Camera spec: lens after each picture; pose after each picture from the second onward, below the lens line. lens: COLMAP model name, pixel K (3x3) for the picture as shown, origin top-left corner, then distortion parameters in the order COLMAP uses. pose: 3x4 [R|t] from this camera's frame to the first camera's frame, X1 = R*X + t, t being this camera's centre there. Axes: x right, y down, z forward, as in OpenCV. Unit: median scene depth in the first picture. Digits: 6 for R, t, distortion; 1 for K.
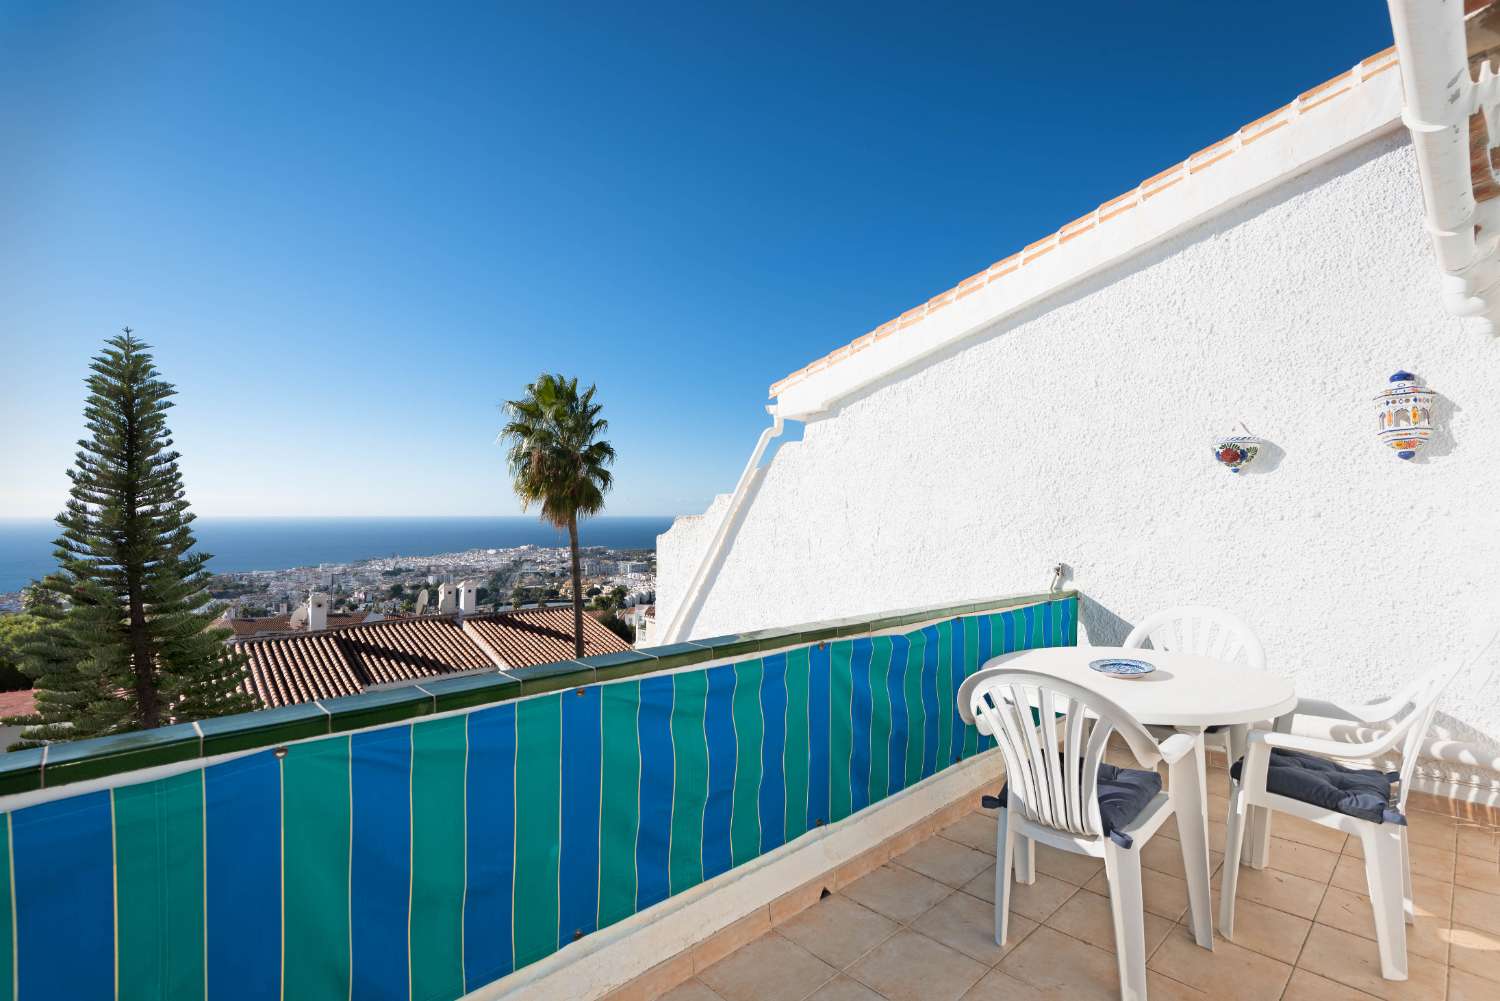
lens RADIAL K [[676.5, 0, 754.4], [0, 676.5, 496.3], [0, 0, 1]] dist [0.002614, -0.000472]
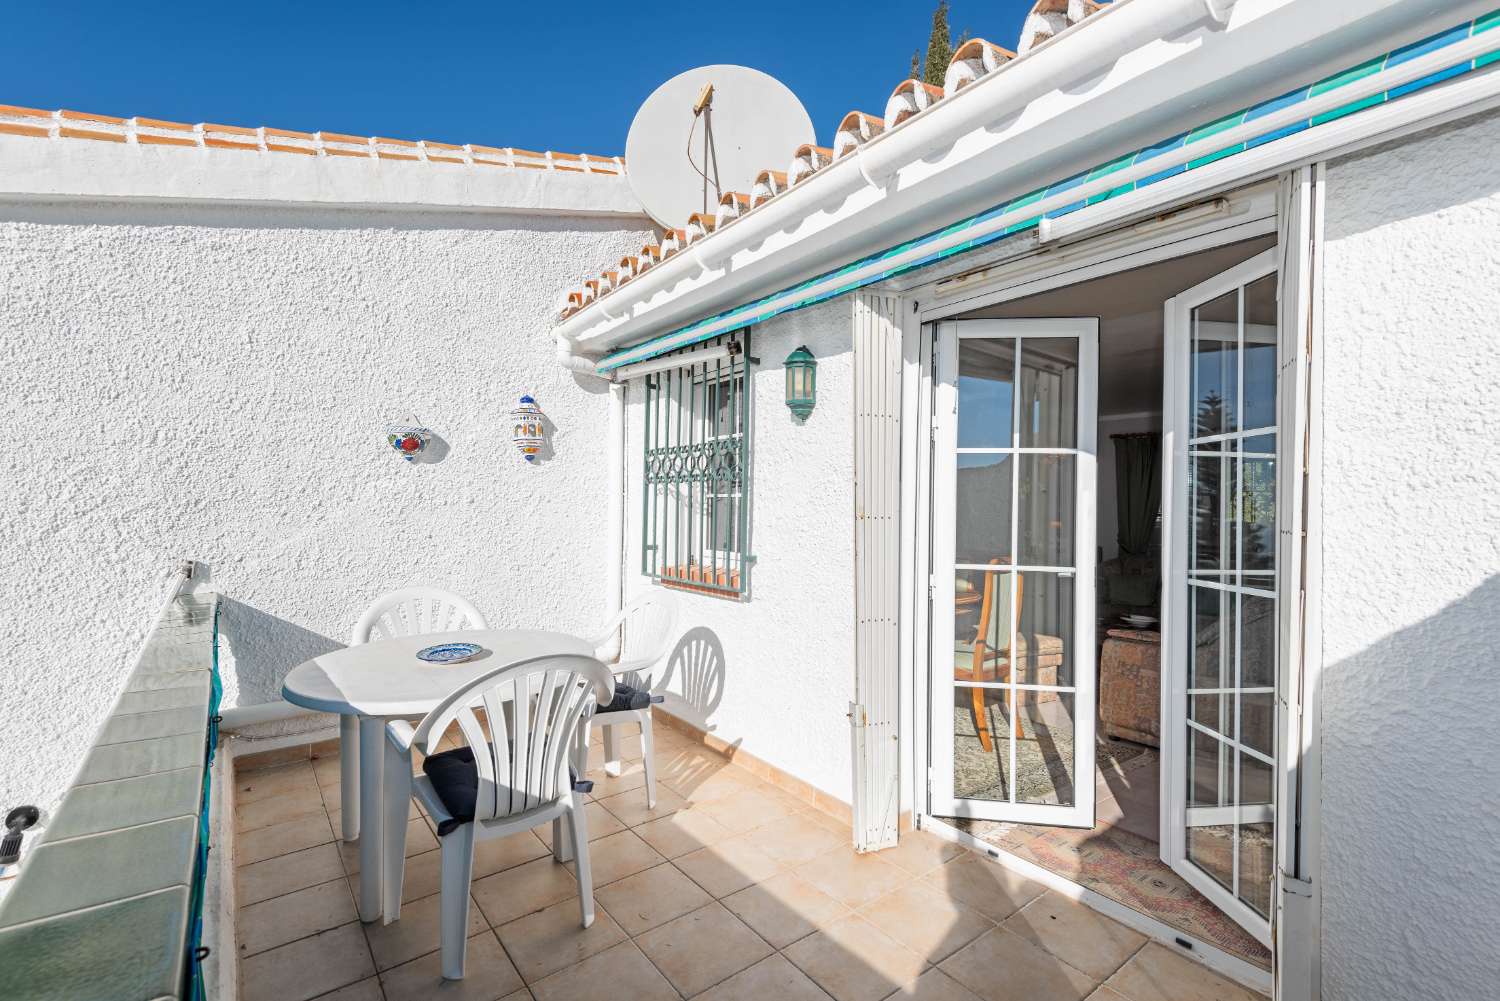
lens RADIAL K [[676.5, 0, 759.0], [0, 676.5, 504.1], [0, 0, 1]] dist [0.002614, -0.000472]
pose [[0.092843, 0.005495, 0.995666, -0.229920], [-0.034890, 0.999389, -0.002262, 0.012535], [-0.995069, -0.034529, 0.092978, 0.265297]]
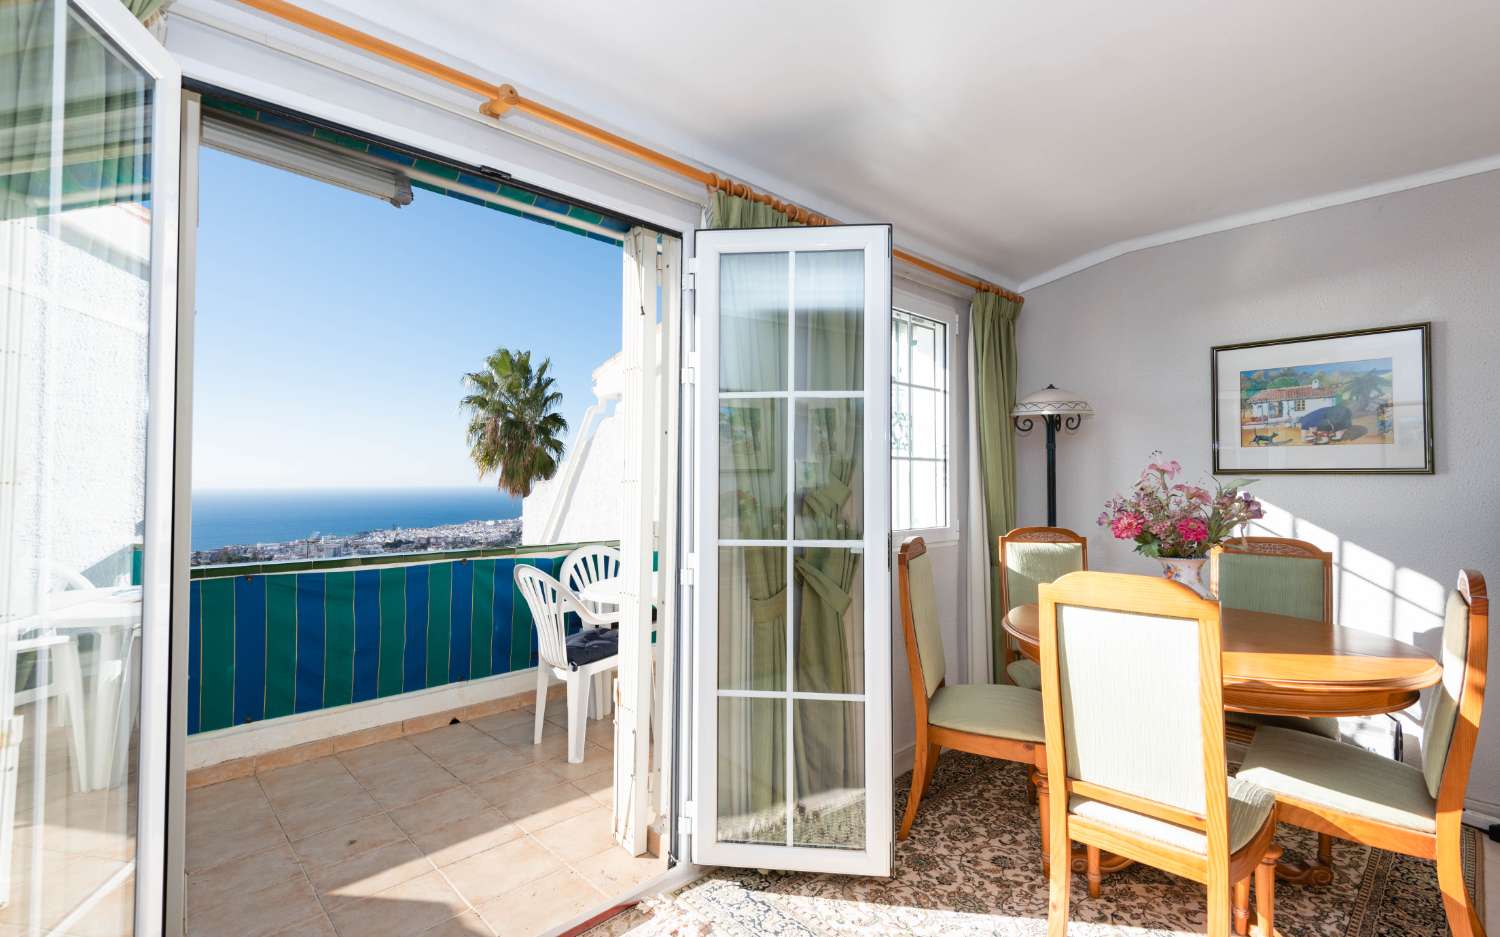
lens RADIAL K [[681.0, 0, 739.1], [0, 681.0, 477.0], [0, 0, 1]] dist [-0.006081, 0.001394]
pose [[1.000000, -0.000142, -0.000250, 0.276687], [0.000146, 0.999885, 0.015181, 0.004362], [0.000248, -0.015181, 0.999885, -0.195030]]
